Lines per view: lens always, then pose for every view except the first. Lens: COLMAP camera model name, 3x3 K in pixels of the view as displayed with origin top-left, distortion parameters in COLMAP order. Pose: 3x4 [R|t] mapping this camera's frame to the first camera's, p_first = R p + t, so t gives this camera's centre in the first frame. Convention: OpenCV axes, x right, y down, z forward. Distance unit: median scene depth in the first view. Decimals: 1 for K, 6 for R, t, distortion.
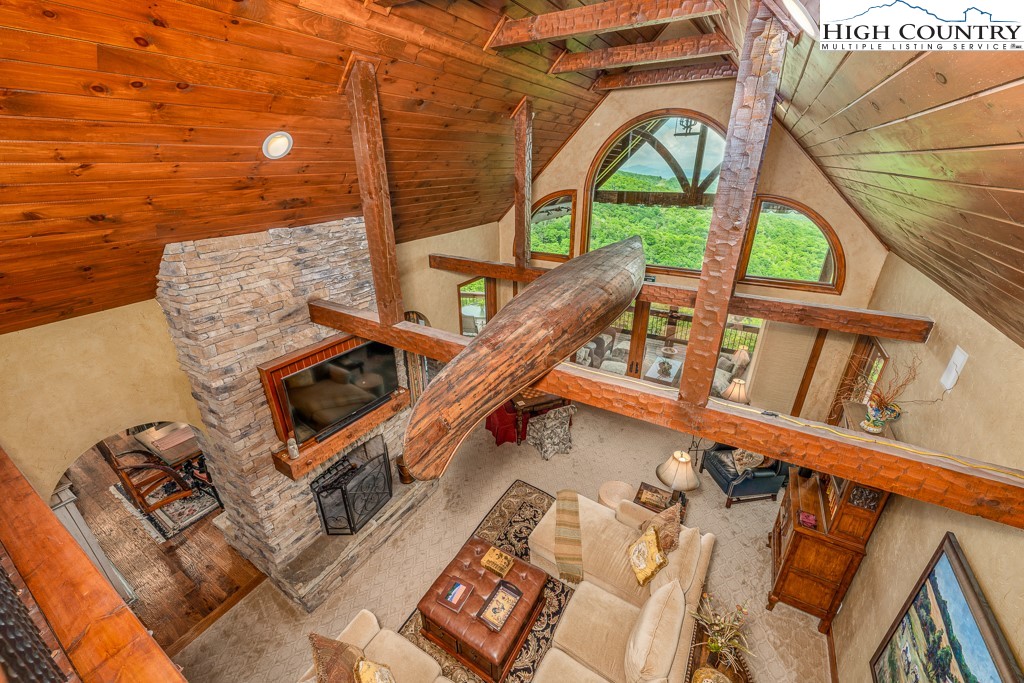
lens RADIAL K [[408.4, 0, 514.3], [0, 408.4, 340.0], [0, 0, 1]] dist [0.000875, 0.000168]
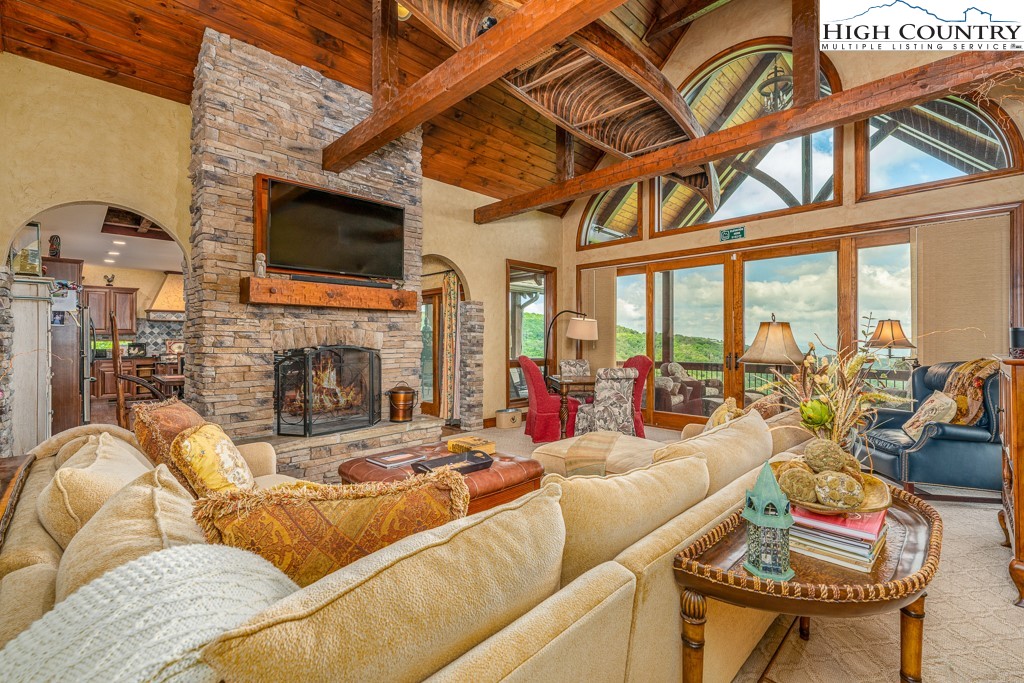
lens RADIAL K [[459.5, 0, 508.6], [0, 459.5, 339.4], [0, 0, 1]] dist [-0.001934, -0.000361]
pose [[0.966057, 0.003925, -0.258298, 0.224989], [-0.109980, 0.910991, -0.397492, 0.752545], [0.233747, 0.412407, 0.880501, 0.334738]]
